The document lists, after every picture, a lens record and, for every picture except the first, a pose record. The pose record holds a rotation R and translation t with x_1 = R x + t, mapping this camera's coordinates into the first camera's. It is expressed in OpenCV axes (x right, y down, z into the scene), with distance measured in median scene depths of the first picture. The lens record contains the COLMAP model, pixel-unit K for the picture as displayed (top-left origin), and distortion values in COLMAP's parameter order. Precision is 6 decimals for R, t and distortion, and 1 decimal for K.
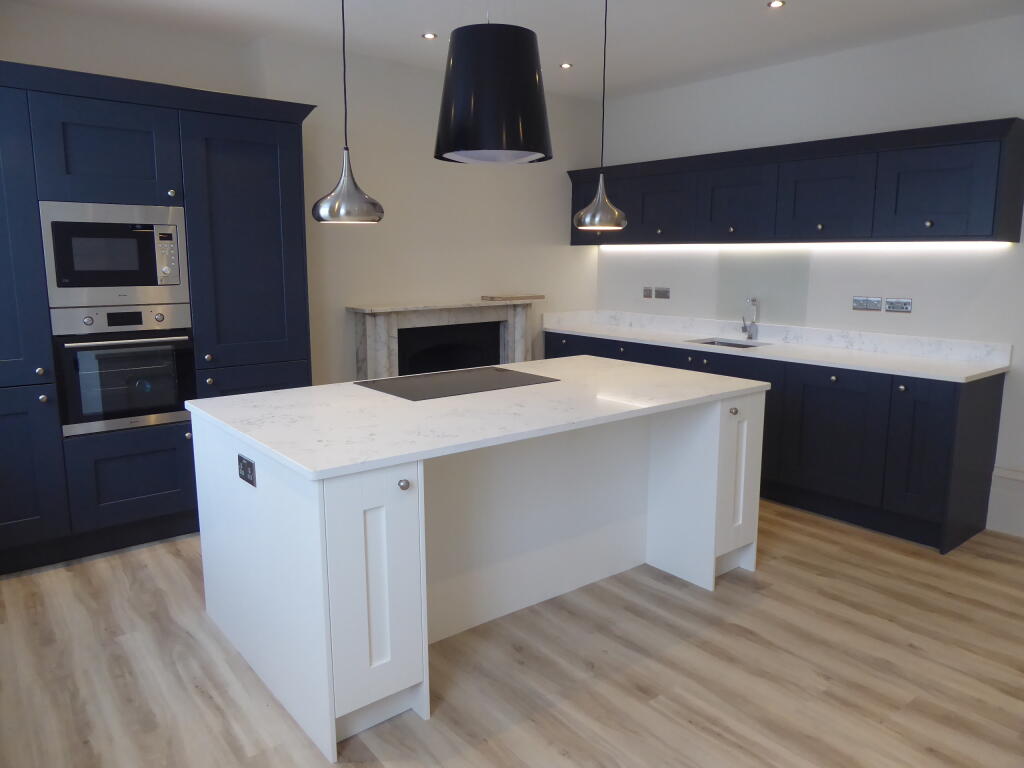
lens RADIAL K [[734.3, 0, 517.4], [0, 734.3, 380.7], [0, 0, 1]] dist [0.003120, -0.000196]
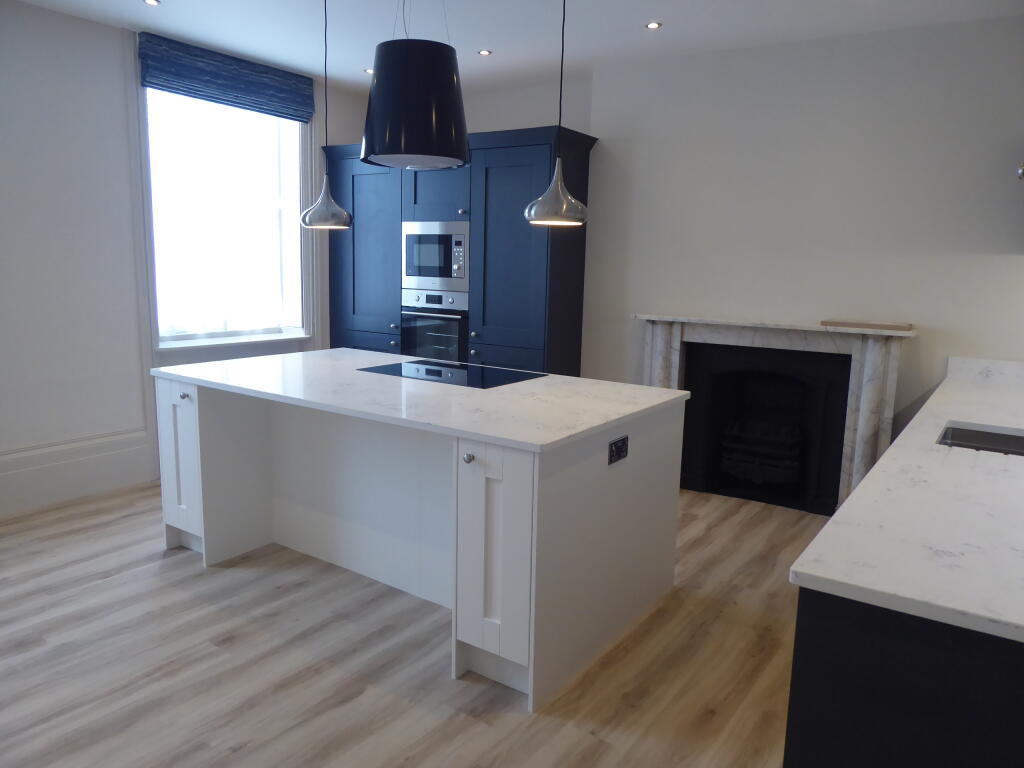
lens RADIAL K [[734.3, 0, 517.4], [0, 734.3, 380.7], [0, 0, 1]] dist [0.003120, -0.000196]
pose [[0.276113, 0.157259, -0.948173, 0.959893], [-0.187957, 0.976311, 0.107192, -0.118327], [0.942568, 0.148618, 0.299130, 0.769796]]
